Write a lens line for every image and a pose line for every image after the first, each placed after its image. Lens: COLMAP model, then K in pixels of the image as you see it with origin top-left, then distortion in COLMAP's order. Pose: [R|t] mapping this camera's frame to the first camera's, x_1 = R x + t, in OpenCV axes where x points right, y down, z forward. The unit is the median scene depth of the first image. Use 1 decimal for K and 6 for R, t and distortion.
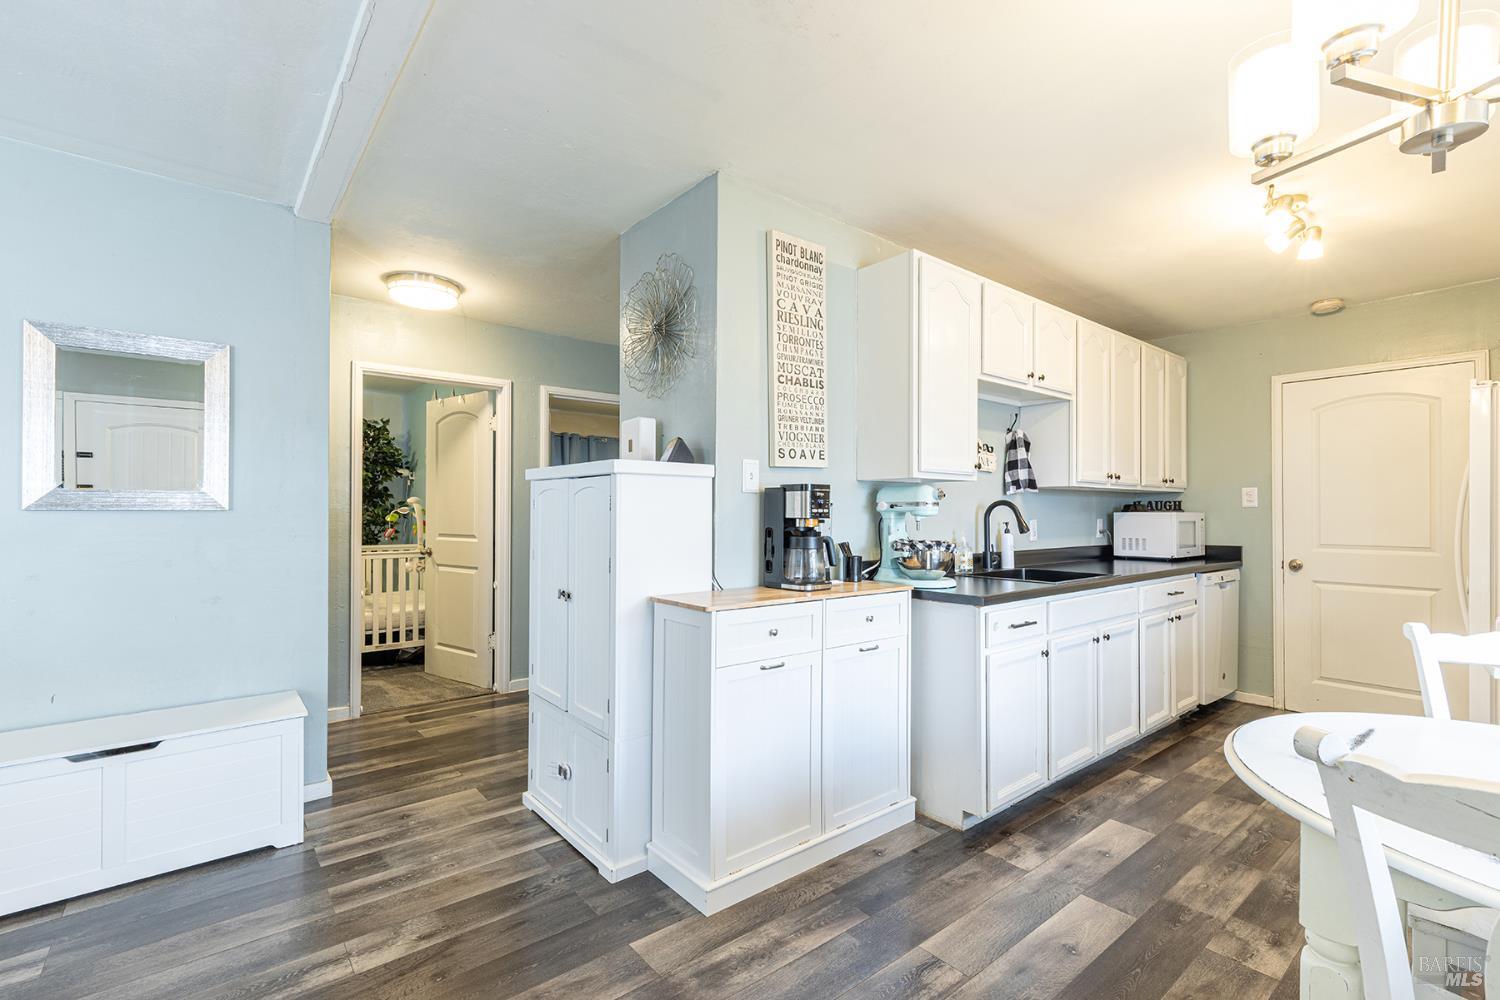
lens RADIAL K [[672.9, 0, 750.5], [0, 672.9, 505.2], [0, 0, 1]] dist [0.006391, -0.001108]
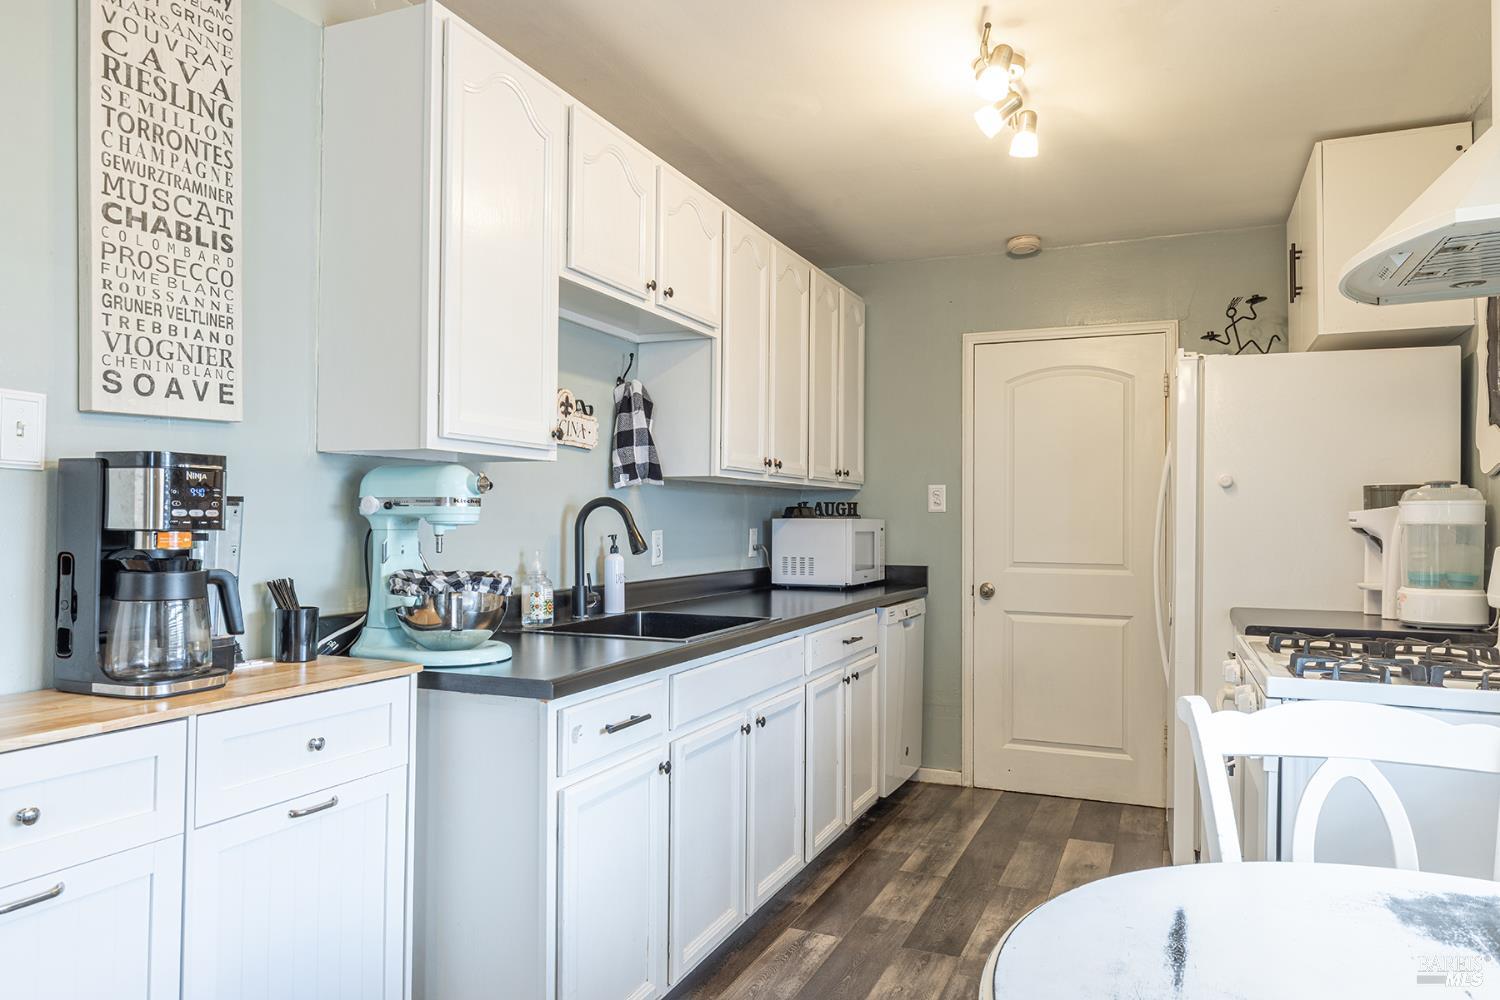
lens RADIAL K [[1001.5, 0, 753.4], [0, 1001.5, 503.3], [0, 0, 1]] dist [-0.003702, 0.001460]
pose [[0.888203, 0.010717, 0.459326, 0.102358], [-0.009533, 0.999943, -0.004896, 0.001030], [-0.459352, -0.000030, 0.888254, 0.195649]]
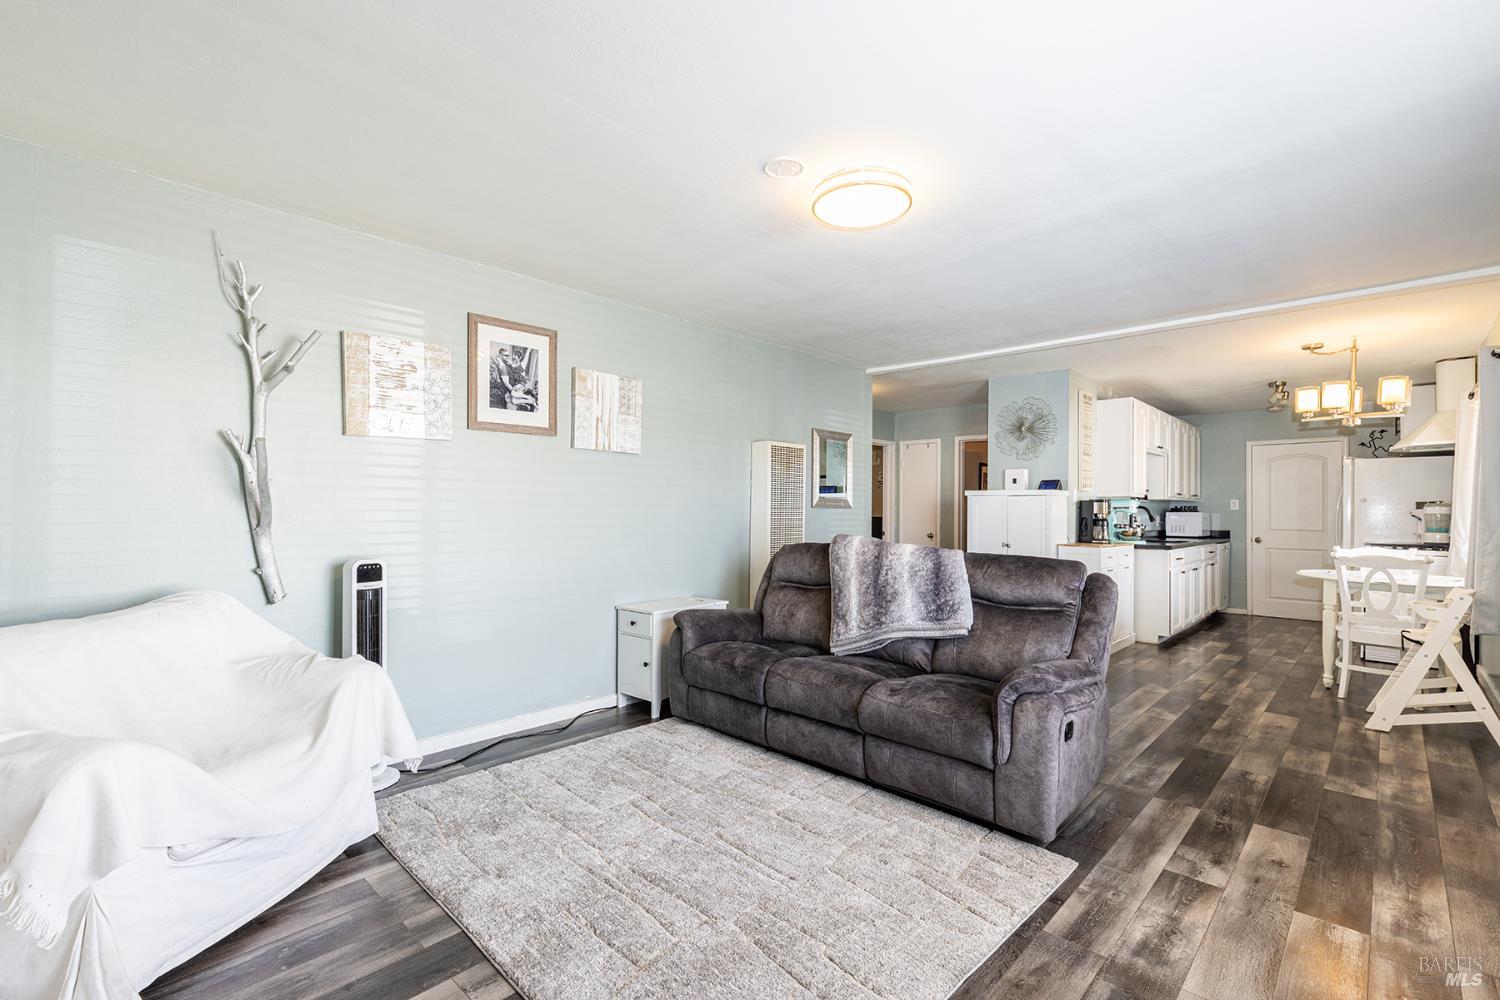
lens RADIAL K [[672.9, 0, 754.3], [0, 672.9, 503.7], [0, 0, 1]] dist [0.006391, -0.001108]
pose [[0.992123, 0.007990, 0.125010, -1.185797], [-0.007946, 0.999968, -0.000854, -0.003164], [-0.125013, -0.000146, 0.992155, -1.009592]]
